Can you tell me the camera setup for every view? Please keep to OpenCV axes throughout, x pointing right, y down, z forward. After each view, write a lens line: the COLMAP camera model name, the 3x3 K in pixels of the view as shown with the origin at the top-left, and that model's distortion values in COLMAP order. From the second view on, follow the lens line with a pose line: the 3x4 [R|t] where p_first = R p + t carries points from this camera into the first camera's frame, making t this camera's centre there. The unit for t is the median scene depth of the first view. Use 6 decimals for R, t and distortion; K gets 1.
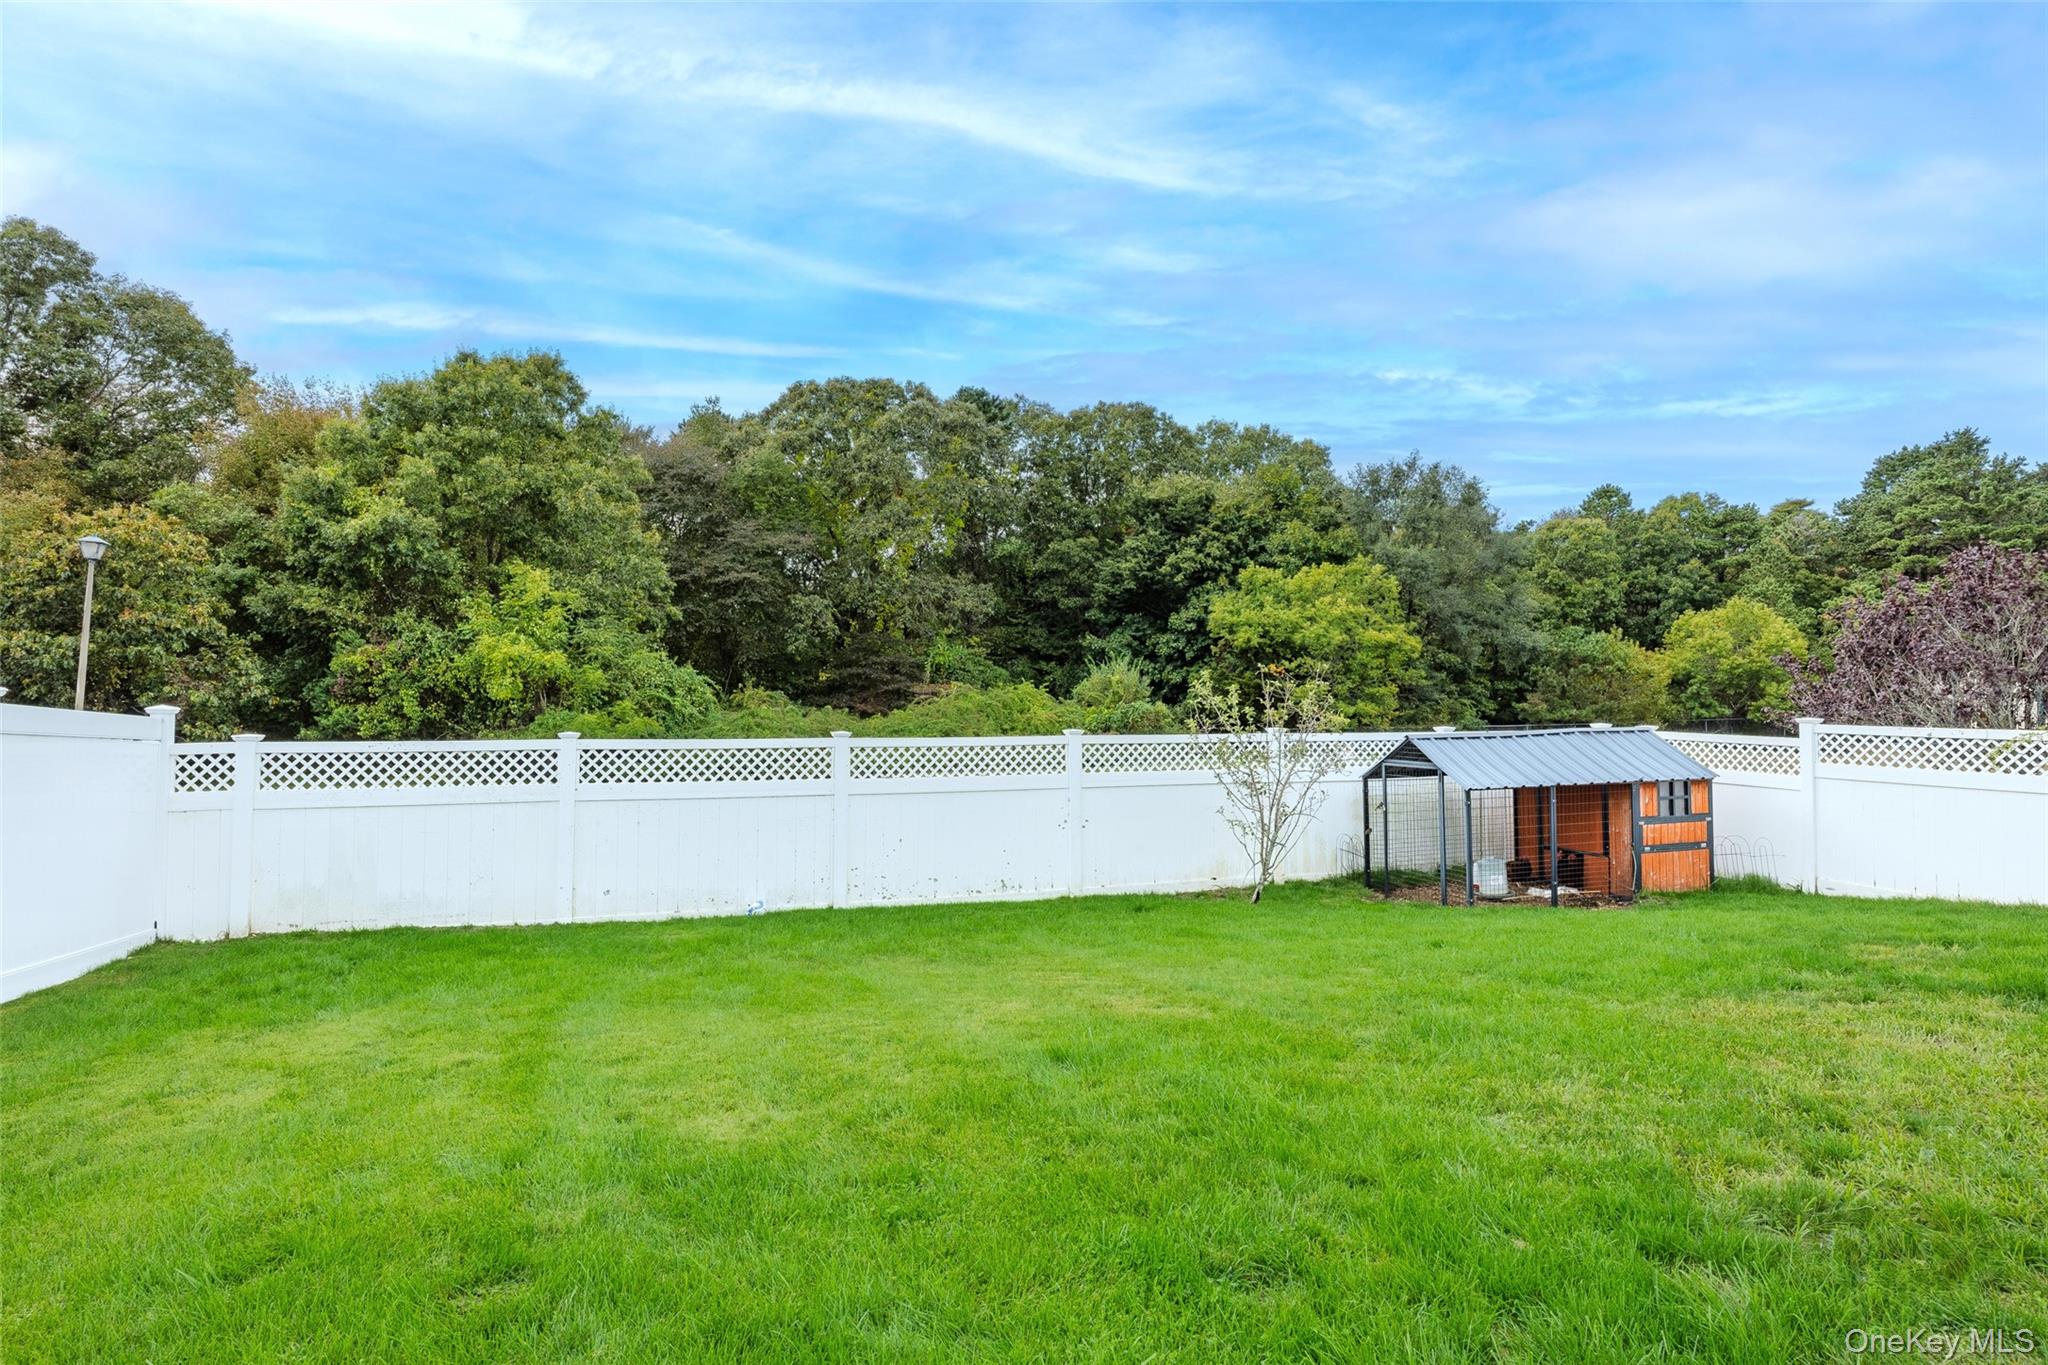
lens RADIAL K [[1131.4, 0, 1020.0], [0, 1131.4, 682.7], [0, 0, 1]] dist [0.001730, 0.000146]
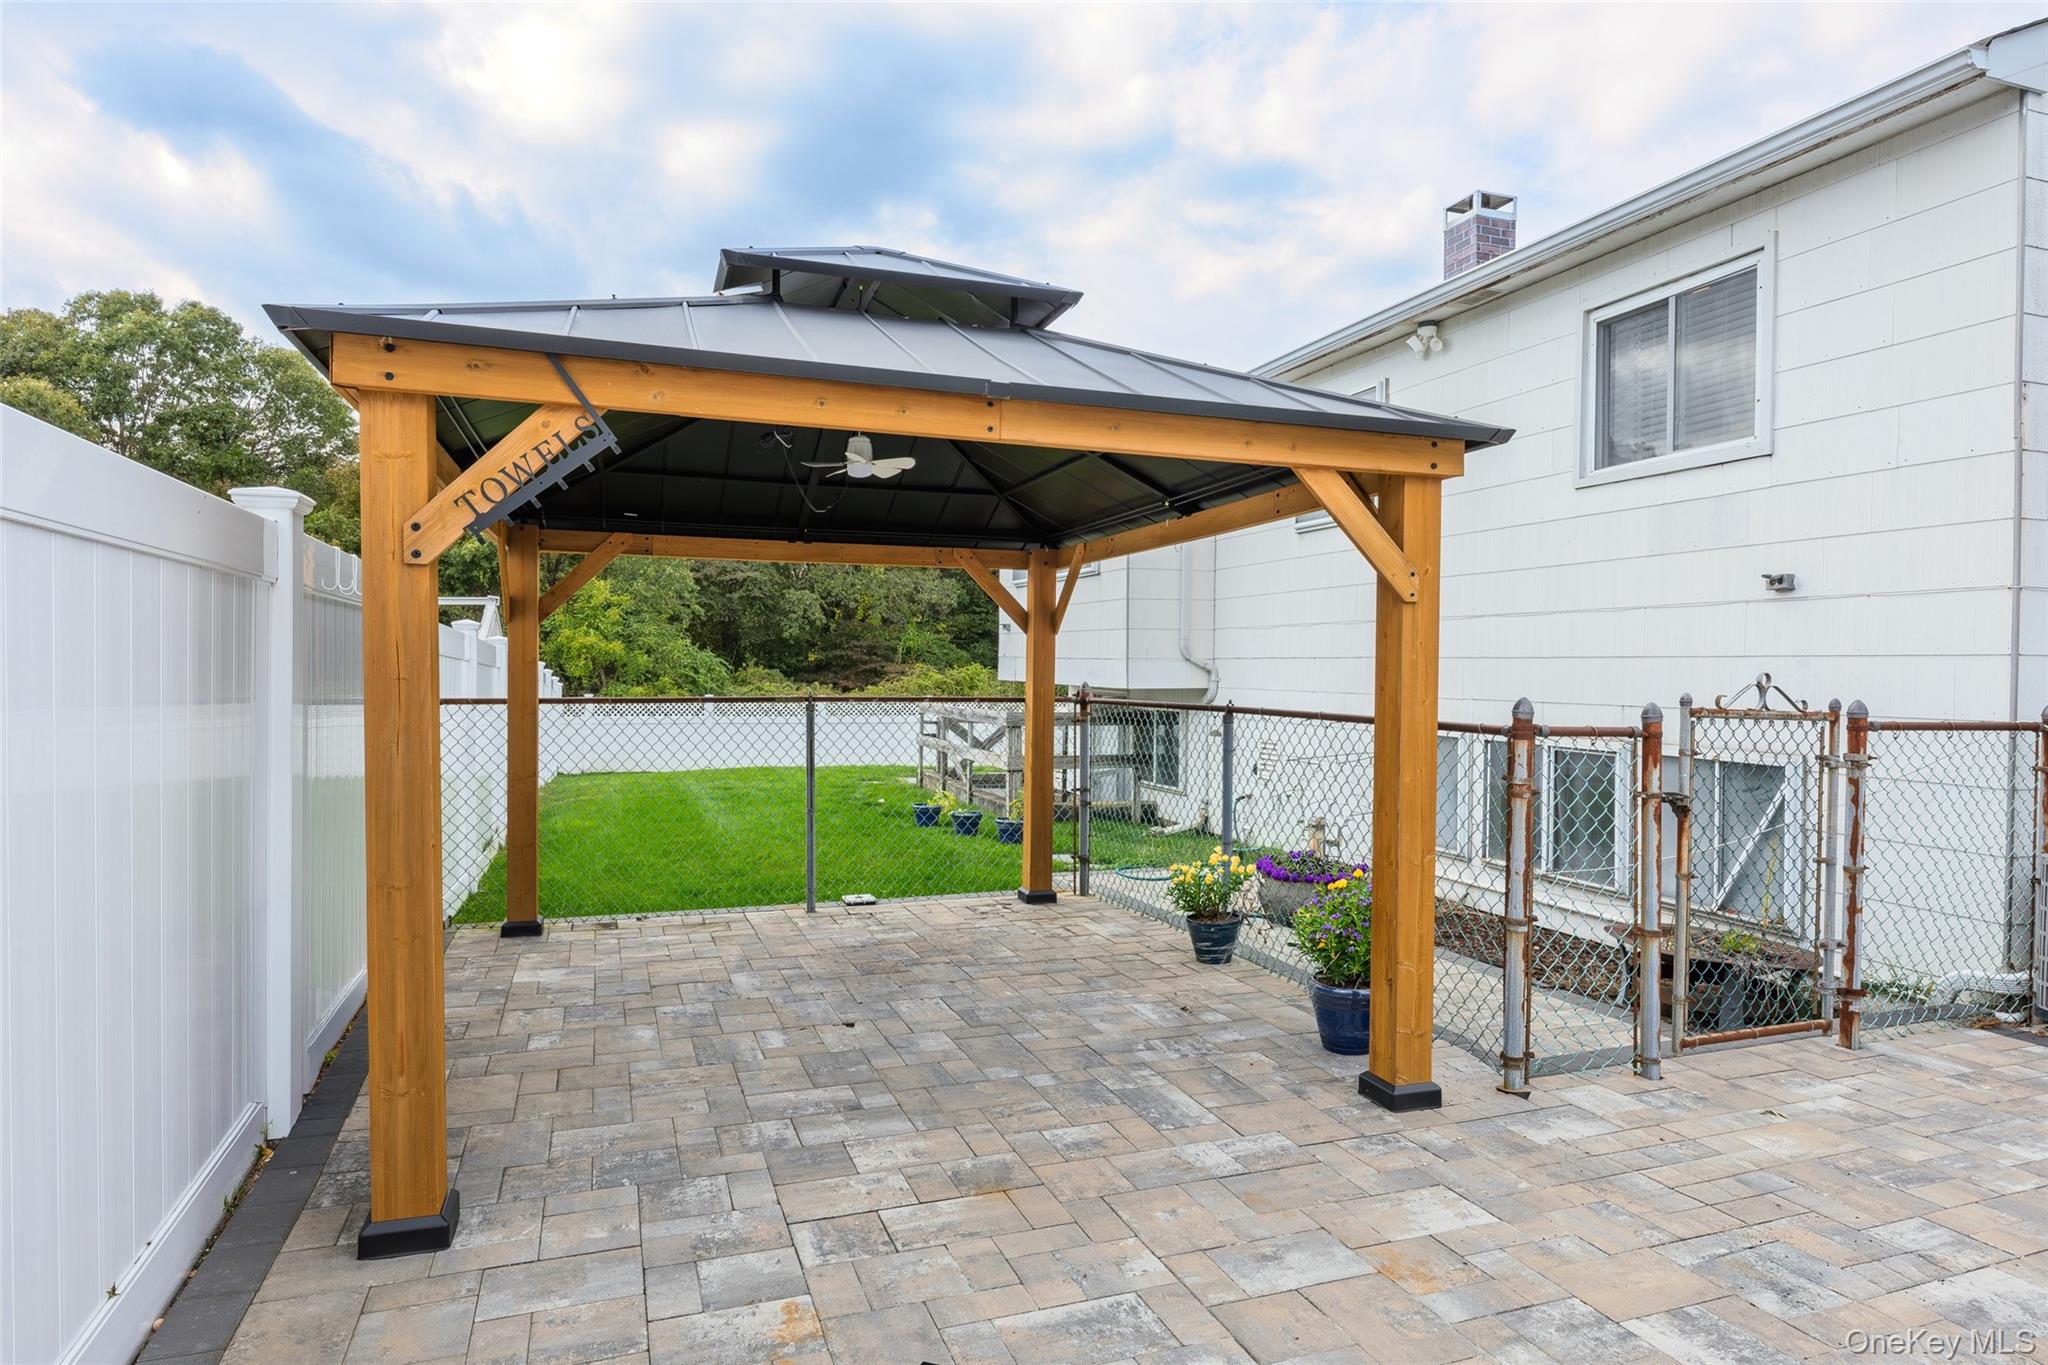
lens RADIAL K [[1175.1, 0, 1026.4], [0, 1175.1, 681.9], [0, 0, 1]] dist [0.006391, 0.000925]
pose [[0.999934, 0.006199, 0.009674, 0.044029], [-0.006397, 0.999767, 0.020617, -0.007081], [-0.009544, -0.020677, 0.999741, -0.266240]]
